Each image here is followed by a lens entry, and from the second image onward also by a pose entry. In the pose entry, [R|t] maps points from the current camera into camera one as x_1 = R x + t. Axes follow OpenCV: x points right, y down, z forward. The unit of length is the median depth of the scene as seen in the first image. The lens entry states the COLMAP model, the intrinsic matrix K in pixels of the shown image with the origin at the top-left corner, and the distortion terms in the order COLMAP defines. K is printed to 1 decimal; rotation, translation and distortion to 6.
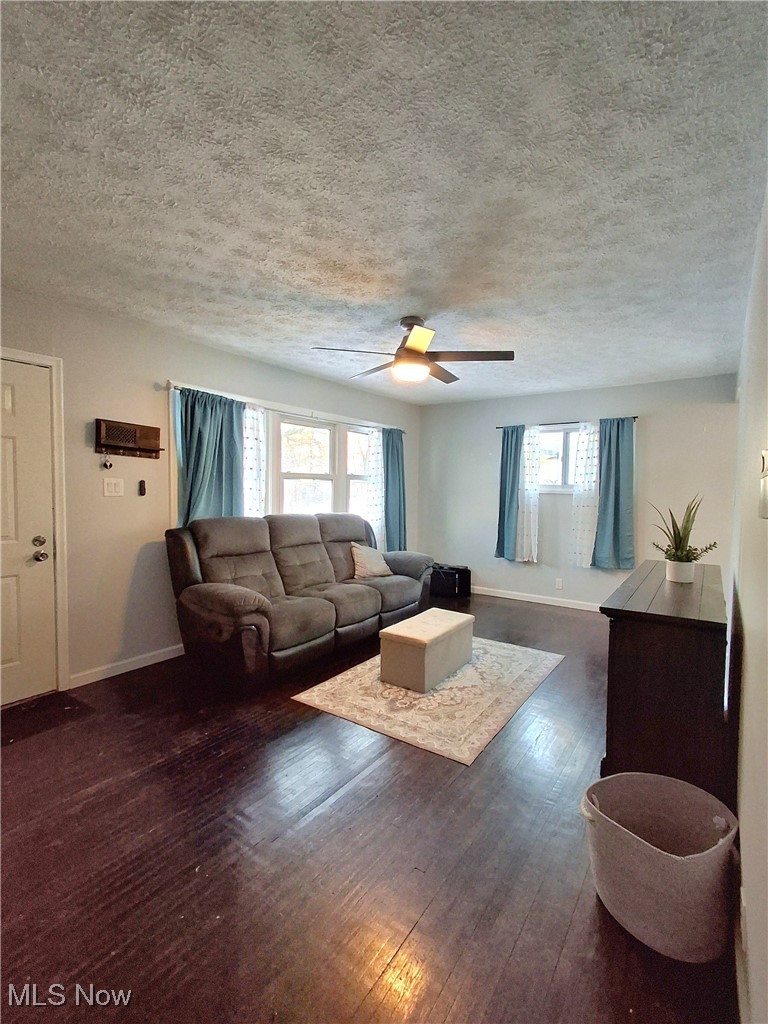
lens RADIAL K [[466.6, 0, 393.4], [0, 466.6, 512.8], [0, 0, 1]] dist [-0.001029, 0.013574]
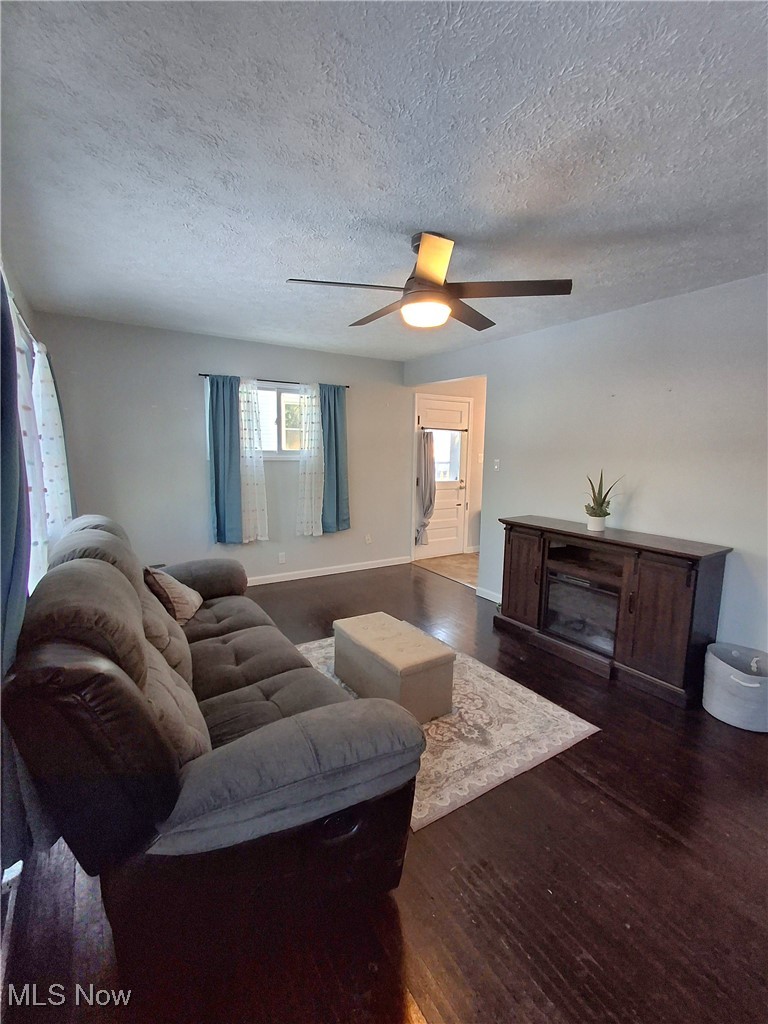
lens RADIAL K [[466.6, 0, 393.4], [0, 466.6, 512.8], [0, 0, 1]] dist [-0.001029, 0.013574]
pose [[0.391738, -0.130519, 0.910772, -0.666180], [0.048979, 0.991442, 0.121013, -0.067038], [-0.918772, -0.002796, 0.394778, 0.744050]]
